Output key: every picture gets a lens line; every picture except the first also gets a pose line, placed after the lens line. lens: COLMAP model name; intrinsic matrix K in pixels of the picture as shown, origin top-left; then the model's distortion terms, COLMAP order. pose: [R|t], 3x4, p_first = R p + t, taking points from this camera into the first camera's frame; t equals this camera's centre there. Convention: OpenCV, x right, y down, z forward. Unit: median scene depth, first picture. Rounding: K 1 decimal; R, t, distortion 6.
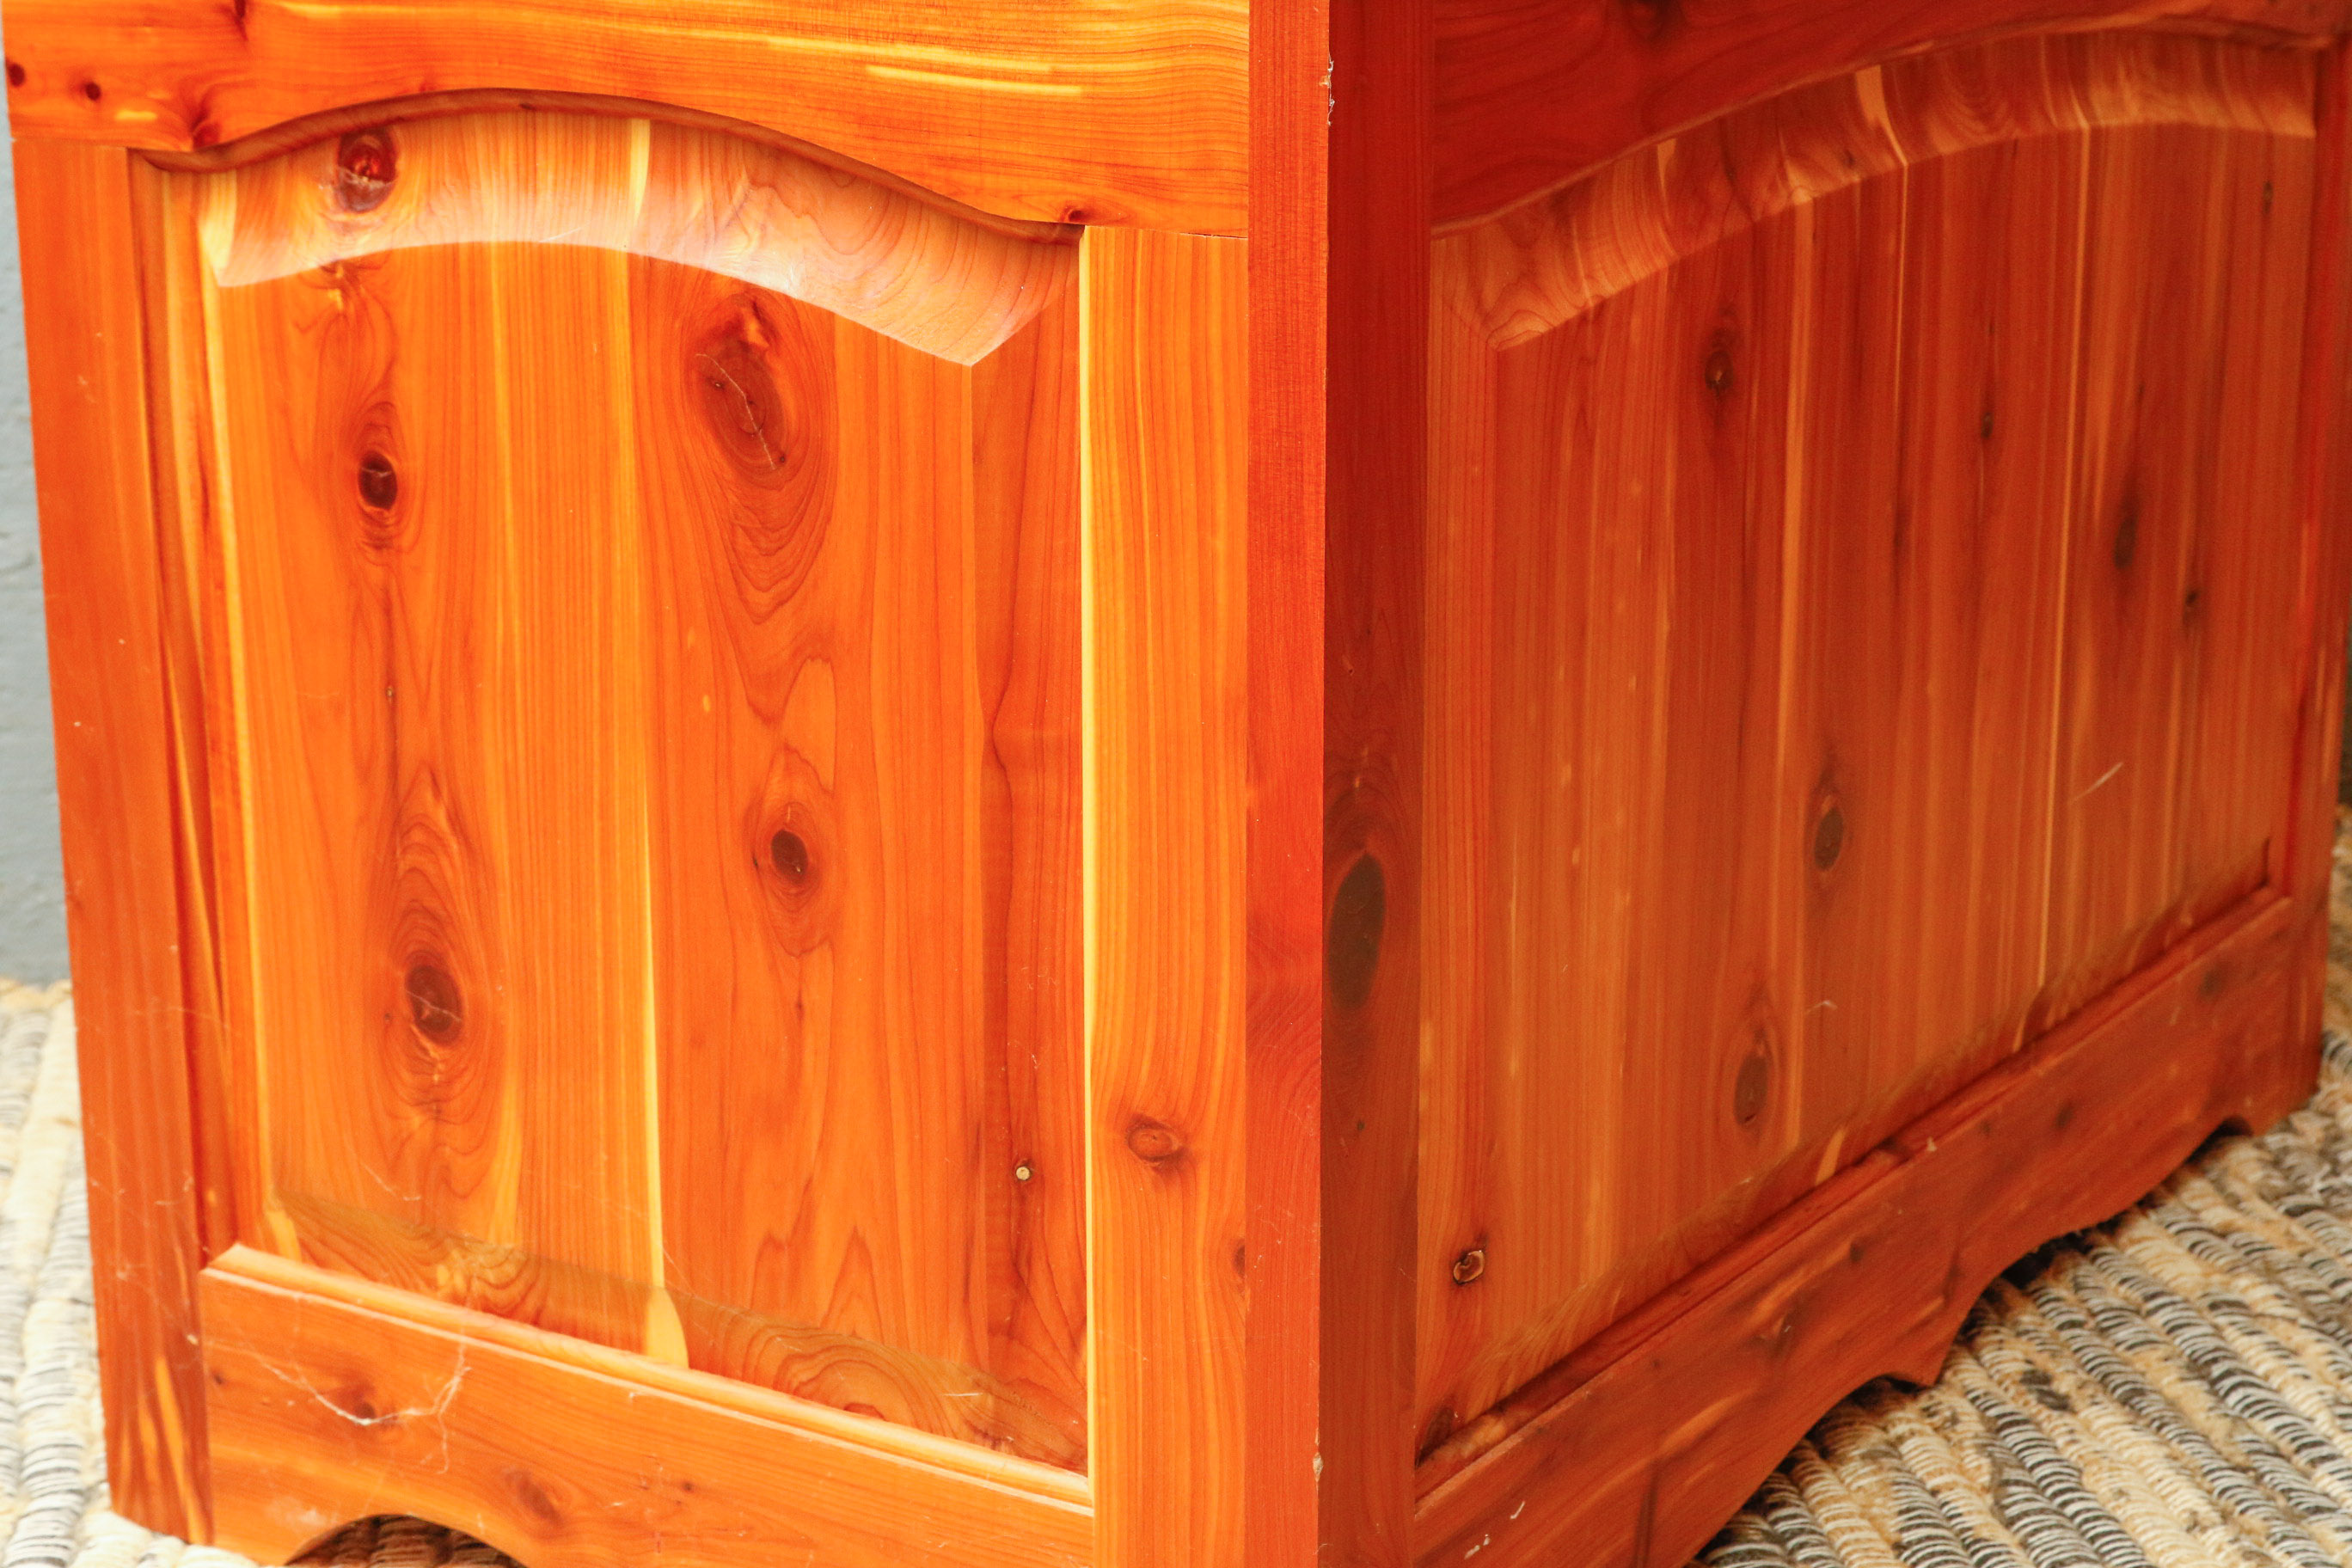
lens RADIAL K [[4235.5, 0, 1222.8], [0, 4235.5, 785.5], [0, 0, 1]] dist [0.003264, 0.068442]
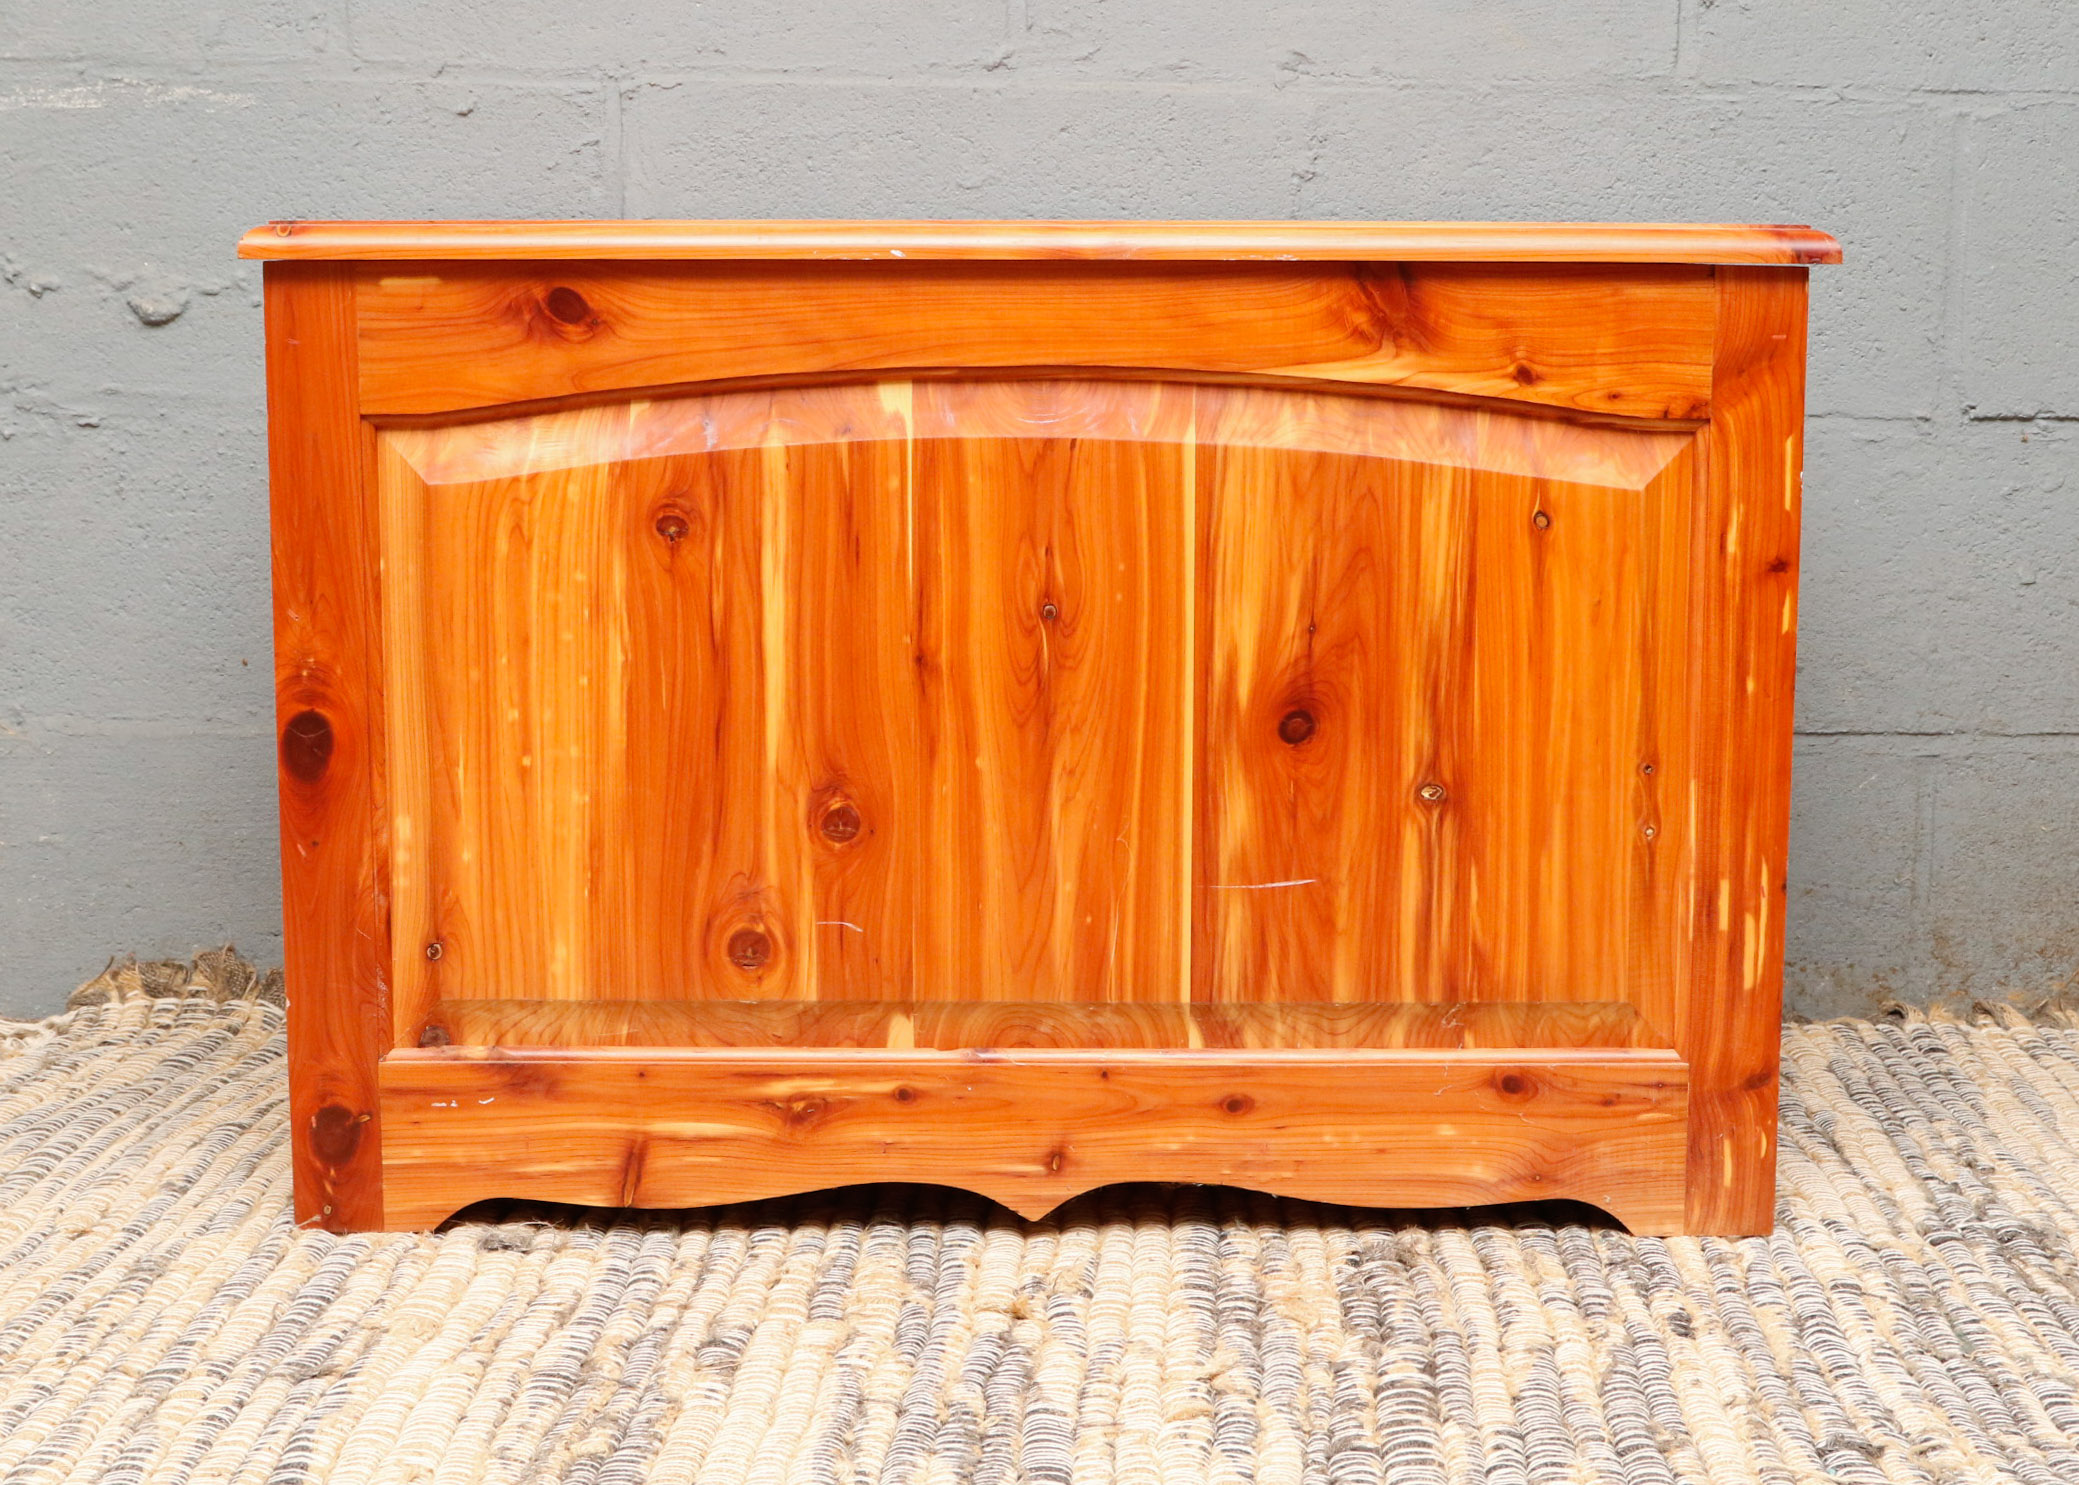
lens RADIAL K [[3291.8, 0, 1039.5], [0, 3291.8, 742.5], [0, 0, 1]] dist [-0.067687, -0.010540]
pose [[0.537701, 0.129631, -0.833111, 1.376704], [-0.215749, 0.976367, 0.012675, -0.057407], [0.815065, 0.172928, 0.552961, 0.347224]]
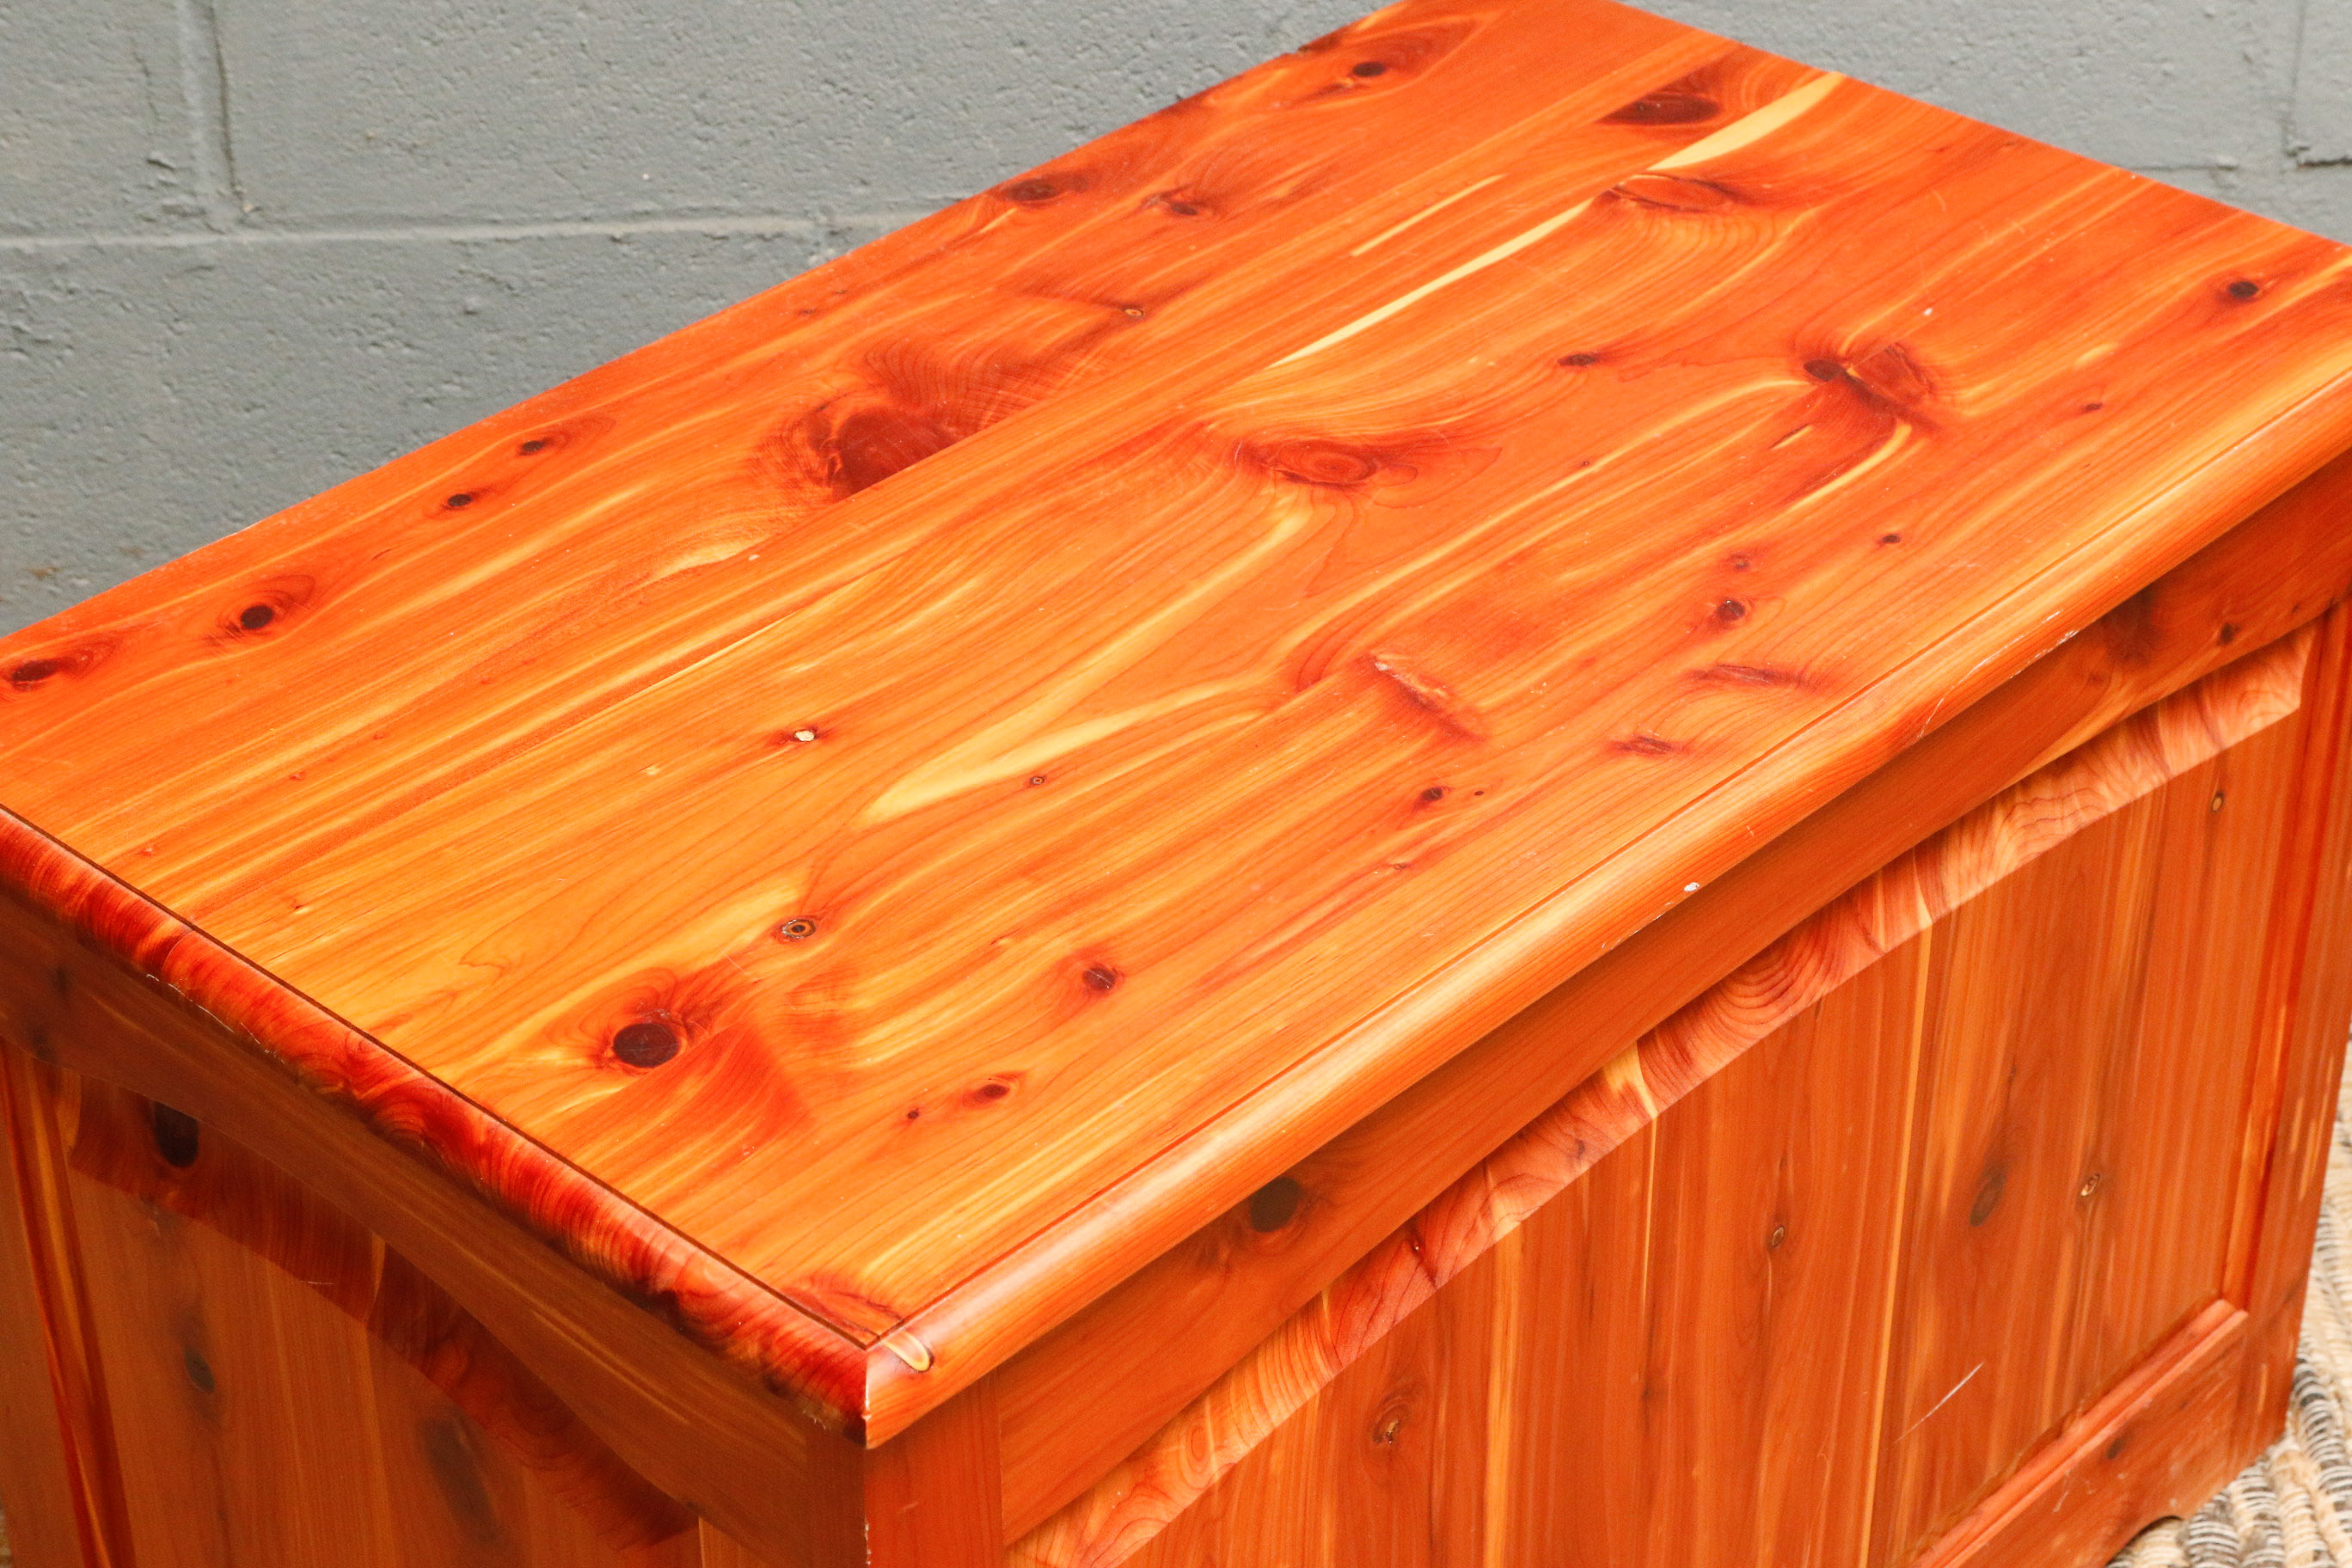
lens RADIAL K [[4604.2, 0, 1176.0], [0, 4604.2, 784.0], [0, 0, 1]] dist [0.028289, 0.402475]
pose [[0.983509, 0.094386, -0.154280, 0.222614], [-0.040093, 0.945582, 0.322906, -0.609261], [0.176362, -0.311395, 0.933772, -0.042734]]
